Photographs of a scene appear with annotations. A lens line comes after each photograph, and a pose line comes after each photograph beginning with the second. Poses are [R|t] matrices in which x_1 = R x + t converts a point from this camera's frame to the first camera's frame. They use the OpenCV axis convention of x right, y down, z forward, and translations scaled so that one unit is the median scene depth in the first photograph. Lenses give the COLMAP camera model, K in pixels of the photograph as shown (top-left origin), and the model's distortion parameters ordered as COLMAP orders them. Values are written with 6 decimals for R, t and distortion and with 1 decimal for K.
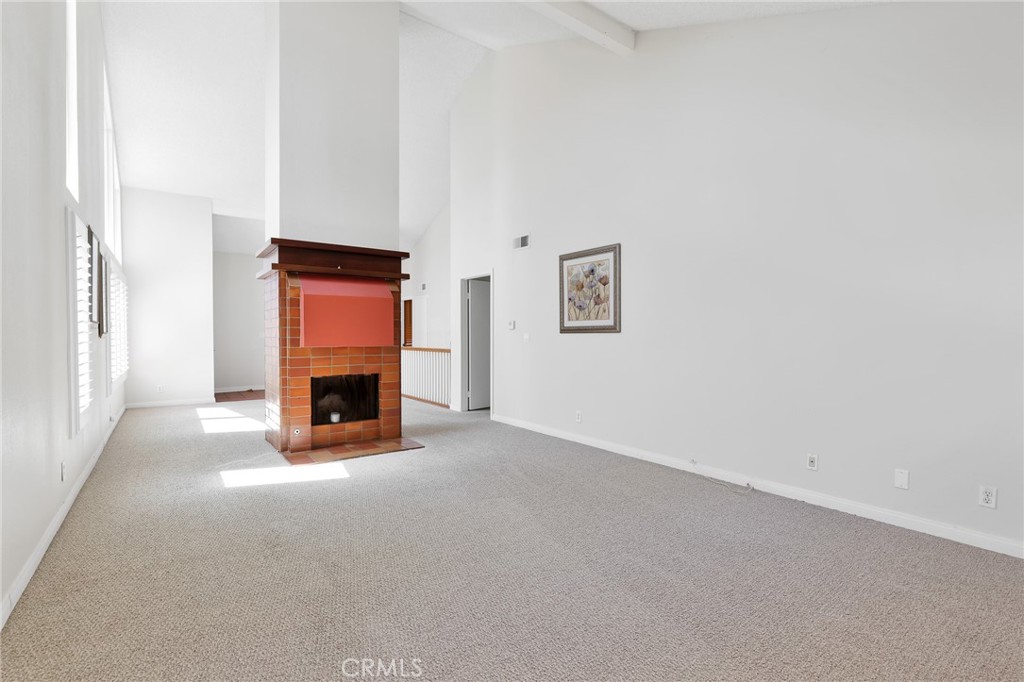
lens RADIAL K [[471.0, 0, 527.6], [0, 471.0, 339.9], [0, 0, 1]] dist [-0.015896, 0.000807]
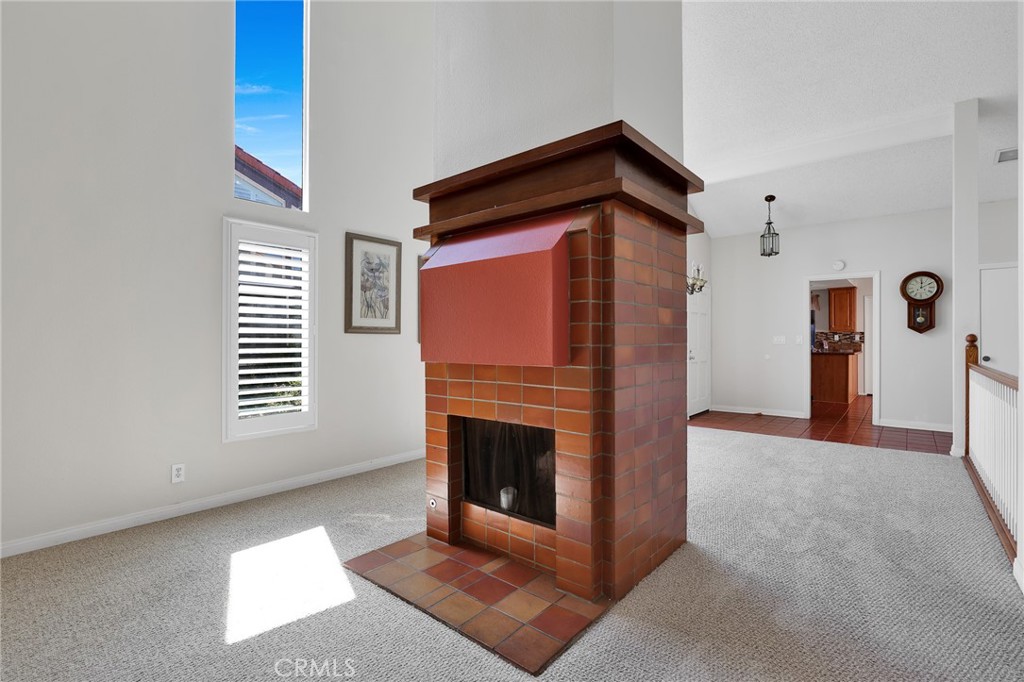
lens RADIAL K [[471.0, 0, 527.6], [0, 471.0, 339.9], [0, 0, 1]] dist [-0.015896, 0.000807]
pose [[0.228702, 0.001972, -0.973495, 0.106298], [-0.013273, 0.999911, -0.001092, -0.010812], [0.973406, 0.013171, 0.228708, 0.941970]]
